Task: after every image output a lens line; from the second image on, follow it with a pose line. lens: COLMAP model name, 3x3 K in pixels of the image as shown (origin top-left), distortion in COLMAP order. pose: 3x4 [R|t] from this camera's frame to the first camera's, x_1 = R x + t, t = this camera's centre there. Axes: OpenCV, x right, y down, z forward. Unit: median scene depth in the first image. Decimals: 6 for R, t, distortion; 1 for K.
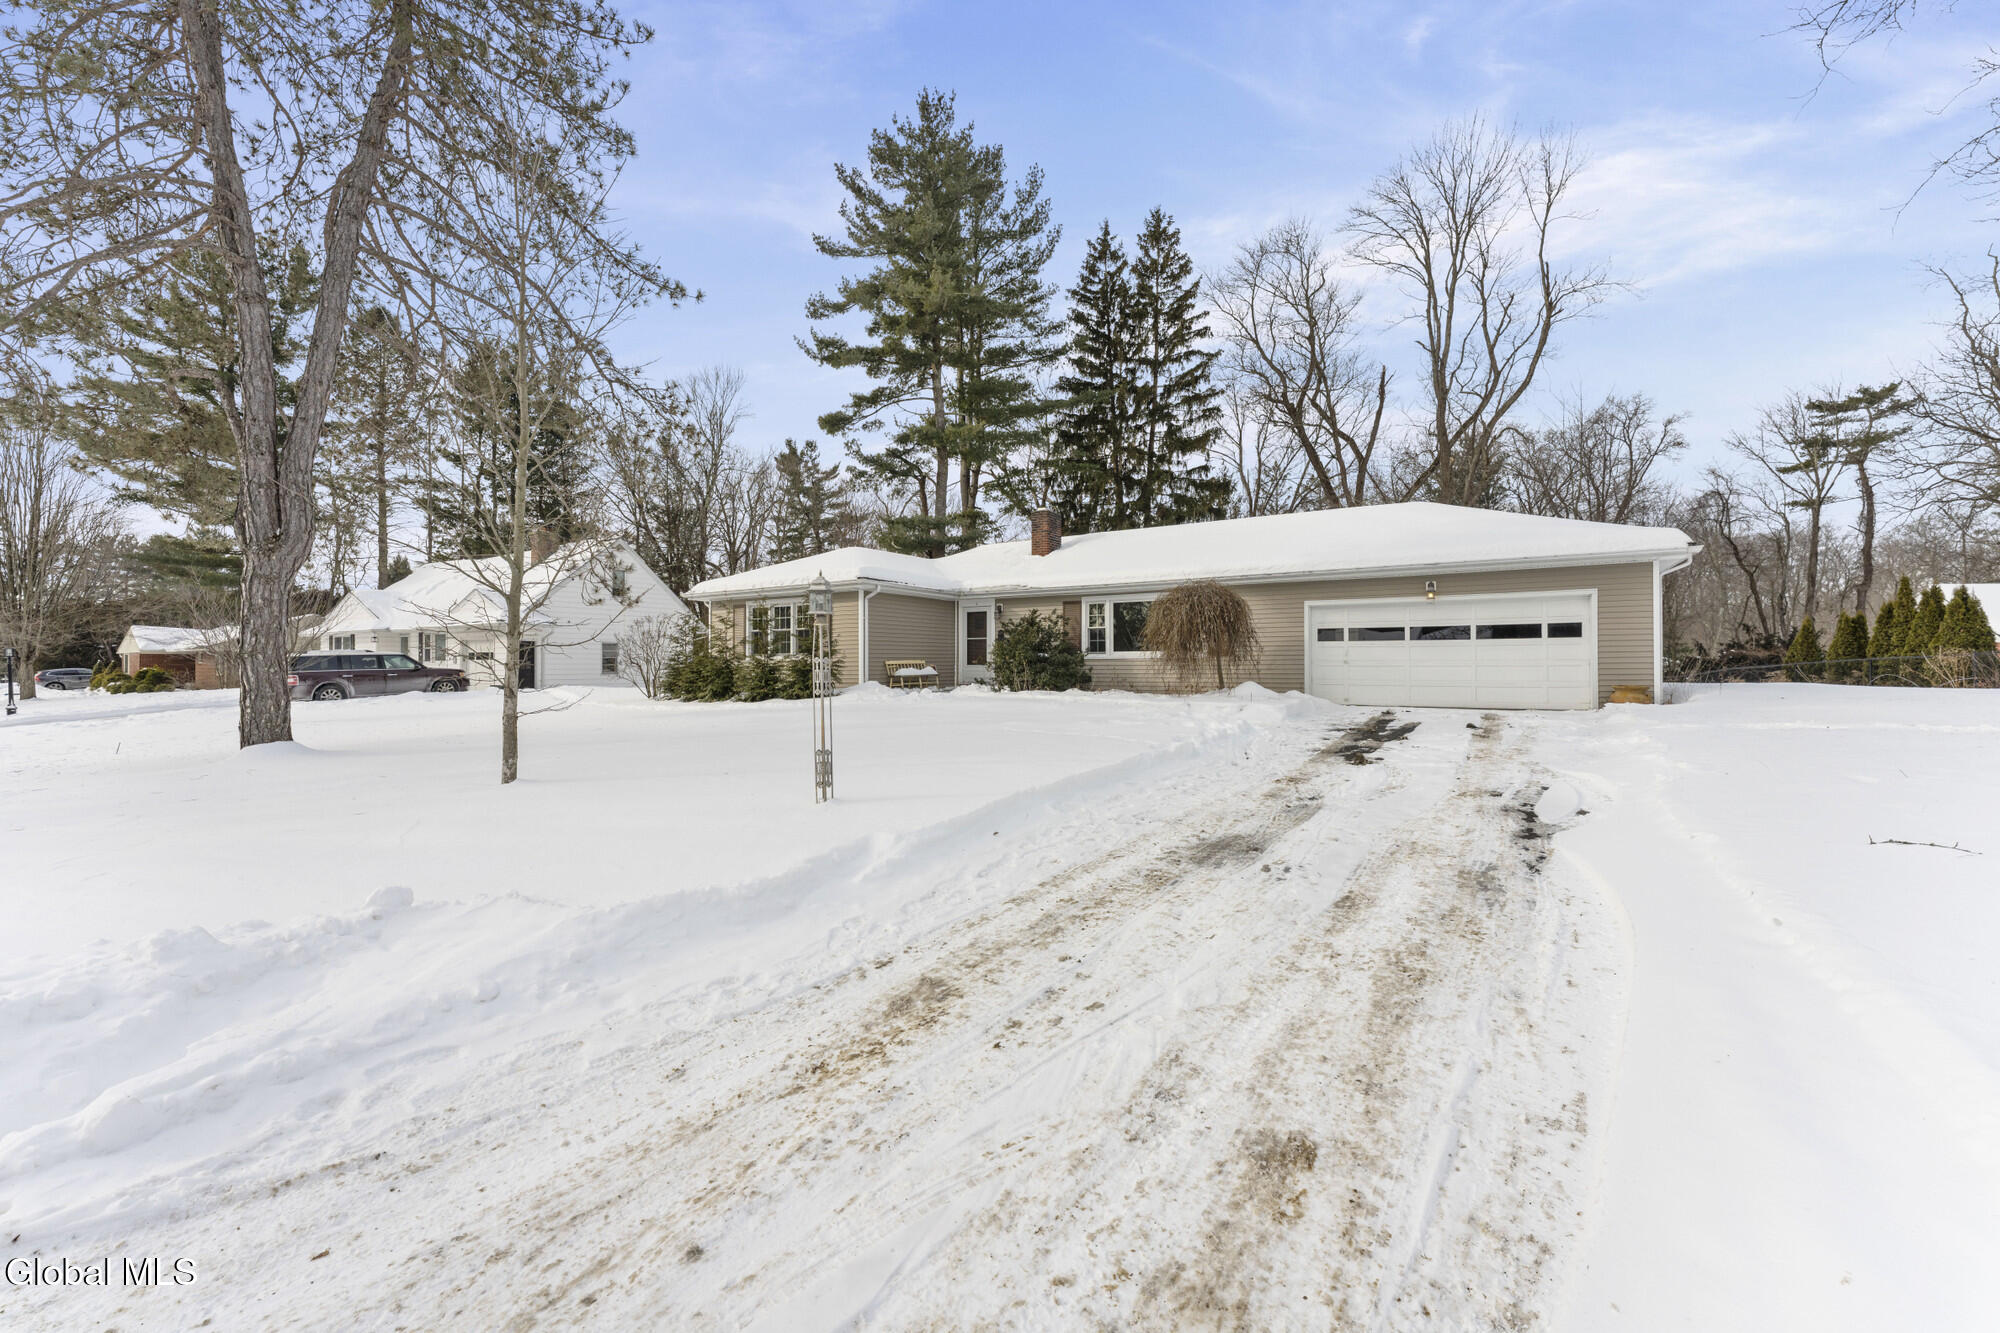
lens RADIAL K [[802.1, 0, 995.8], [0, 802.1, 657.3], [0, 0, 1]] dist [0.002336, -0.000300]
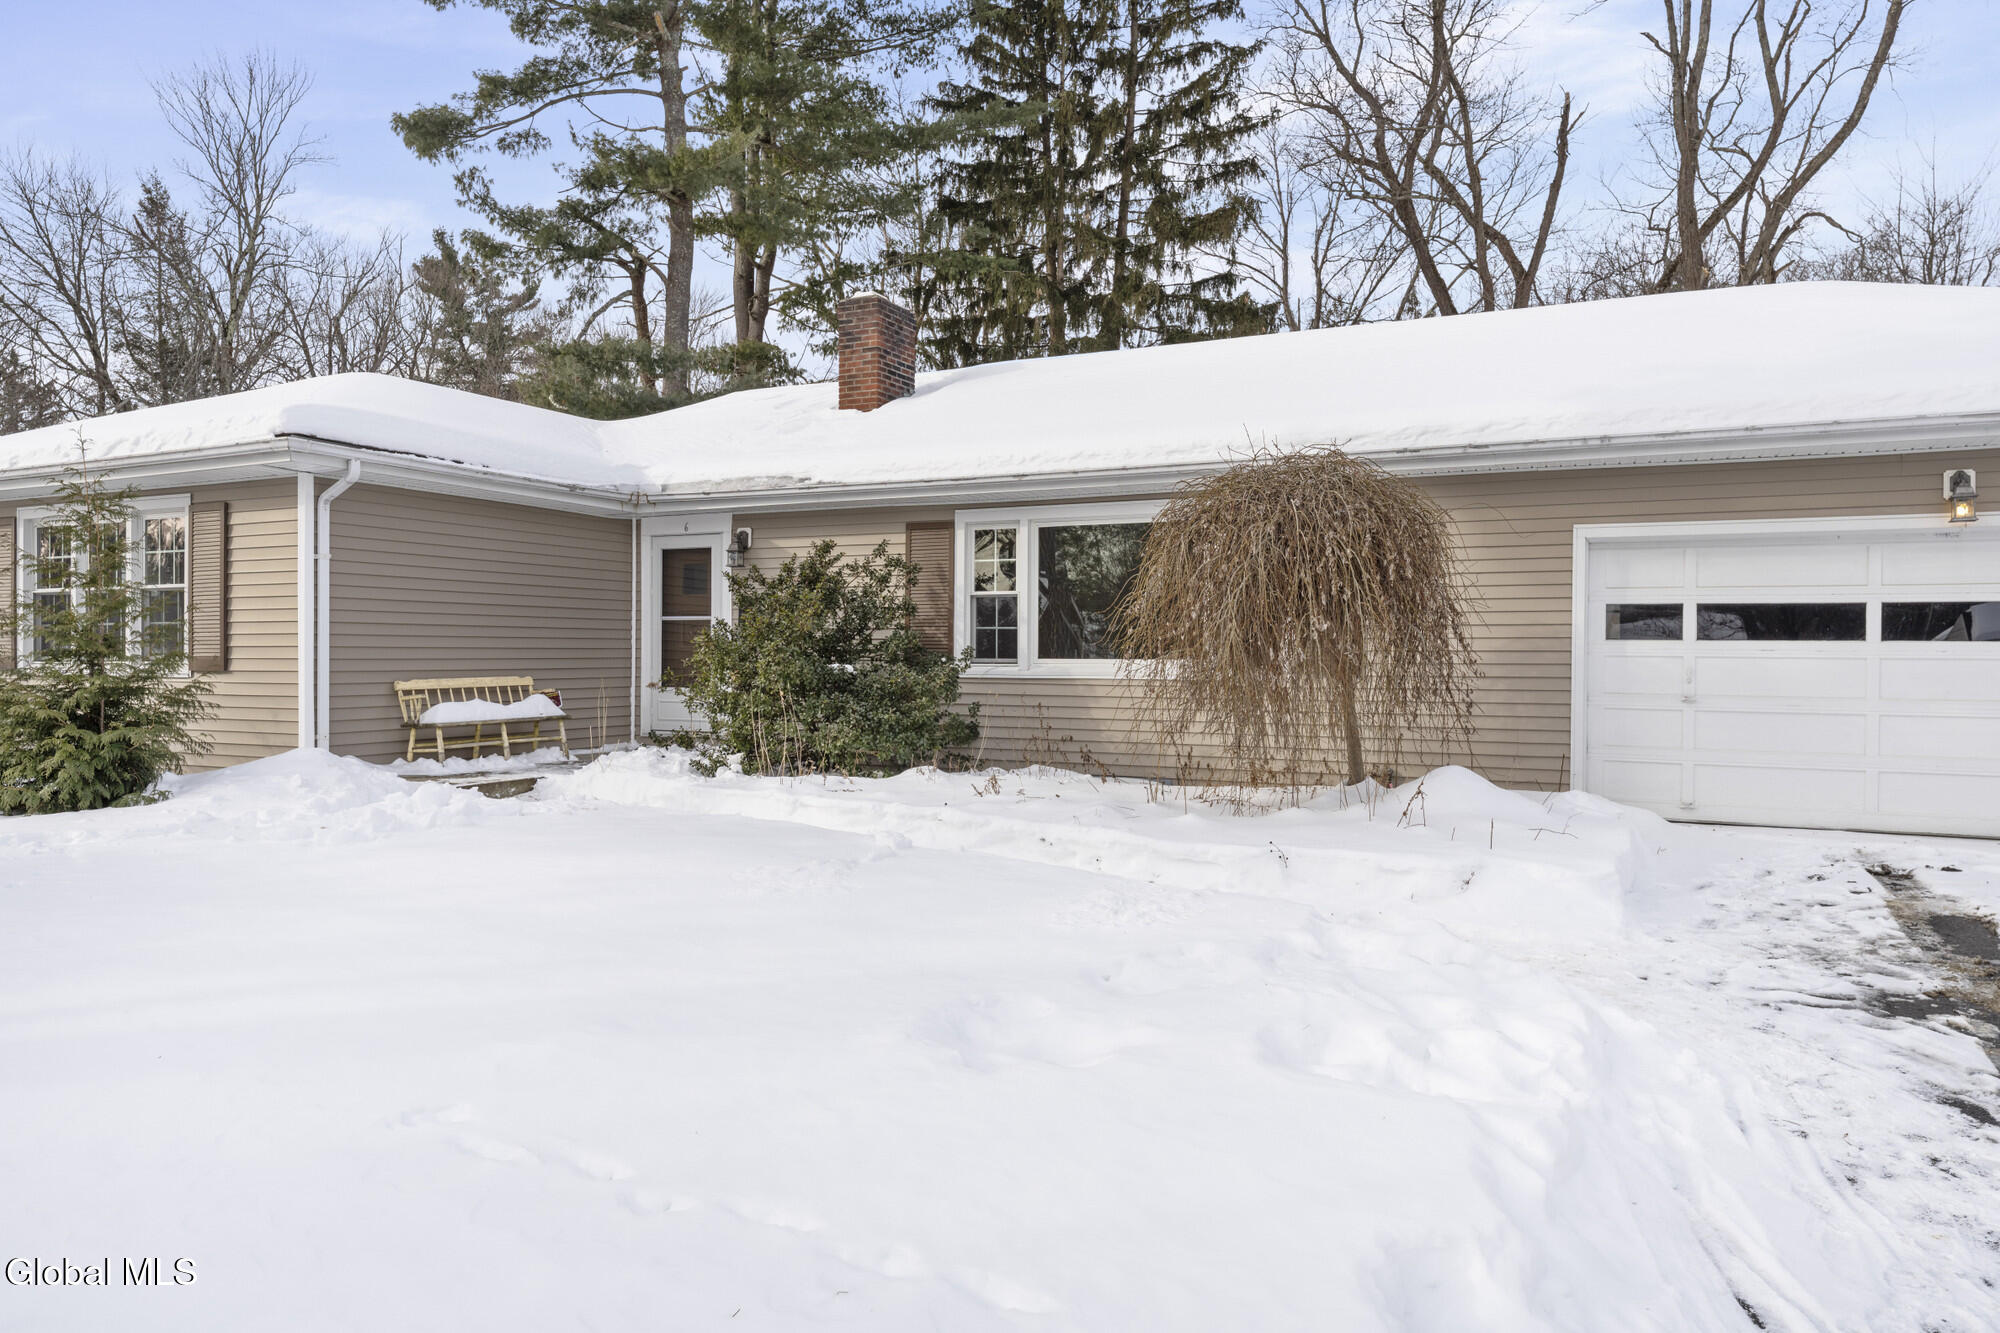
lens RADIAL K [[1339.6, 0, 996.4], [0, 1339.6, 672.1], [0, 0, 1]] dist [-0.001020, 0.004724]
pose [[0.994016, 0.006002, 0.109073, 0.031137], [-0.008379, 0.999737, 0.021342, -0.007241], [-0.108916, -0.022129, 0.993805, 0.201023]]
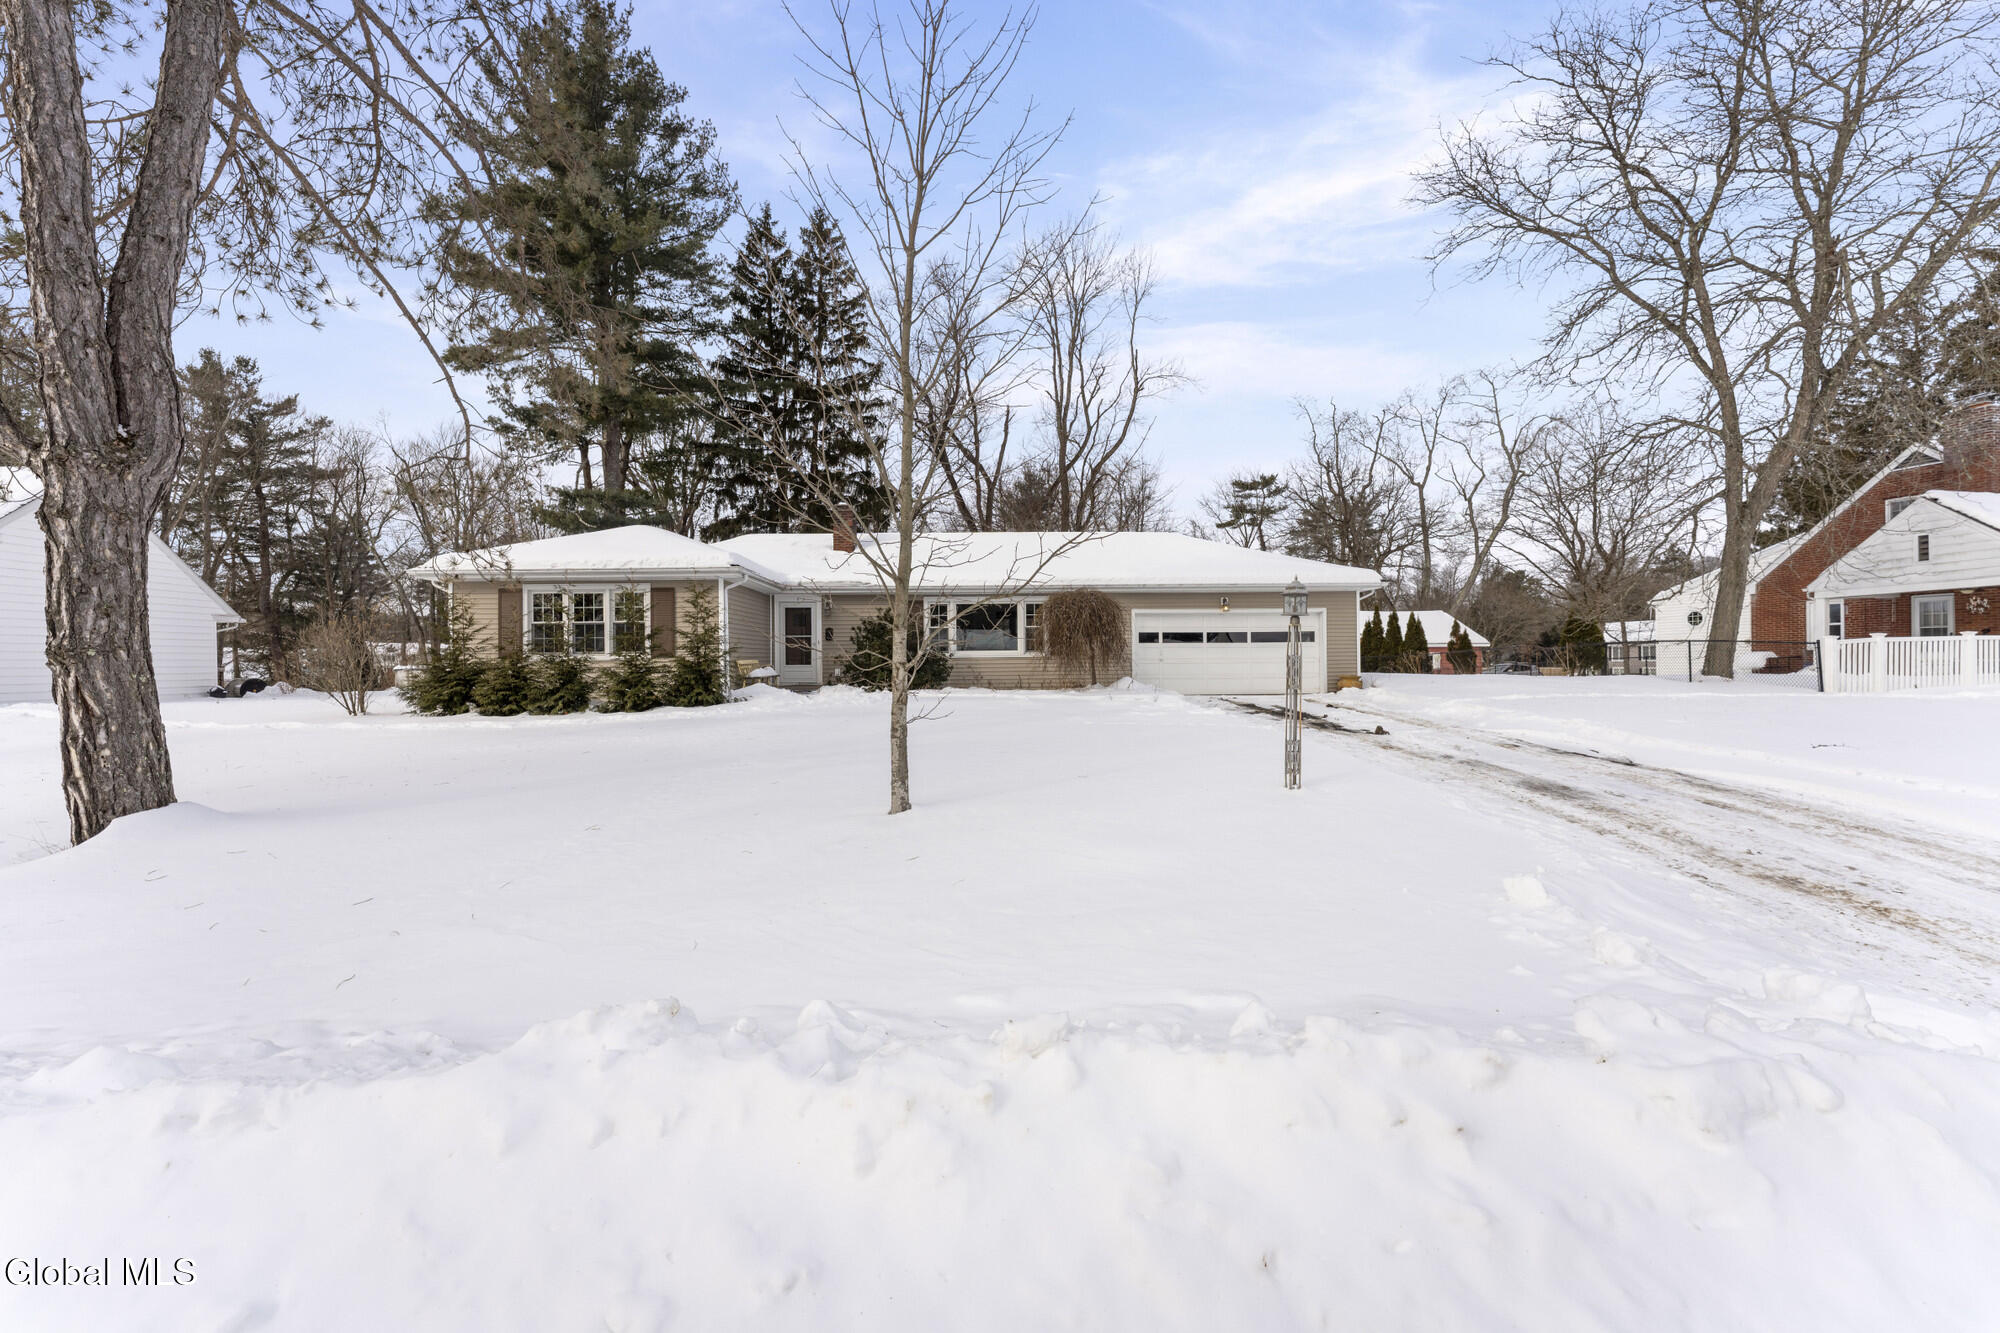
lens RADIAL K [[802.1, 0, 997.2], [0, 802.1, 658.6], [0, 0, 1]] dist [0.002336, -0.000300]
pose [[0.828255, -0.001788, 0.560348, -0.204239], [0.000804, 0.999998, 0.002001, 0.000495], [-0.560350, -0.001207, 0.828255, 0.056308]]
